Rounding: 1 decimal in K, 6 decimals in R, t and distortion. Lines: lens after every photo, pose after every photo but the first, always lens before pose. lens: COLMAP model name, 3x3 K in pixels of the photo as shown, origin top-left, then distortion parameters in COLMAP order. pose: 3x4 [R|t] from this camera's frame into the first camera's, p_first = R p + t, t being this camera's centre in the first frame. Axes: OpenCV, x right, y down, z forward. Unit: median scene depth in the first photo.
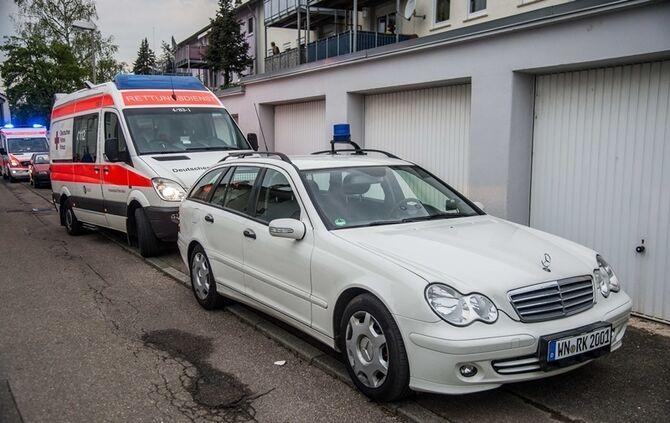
lens RADIAL K [[635.7, 0, 336.2], [0, 635.7, 215.0], [0, 0, 1]] dist [0.050863, 0.000000]
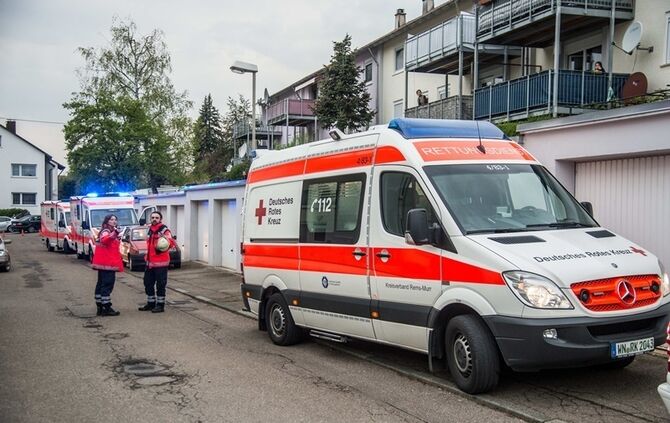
lens RADIAL K [[781.1, 0, 338.1], [0, 781.1, 202.5], [0, 0, 1]] dist [0.114516, 0.000000]
pose [[0.992954, 0.003539, -0.118448, -0.094996], [-0.018782, 0.991619, -0.127828, -0.005837], [0.117003, 0.129152, 0.984698, 0.052022]]
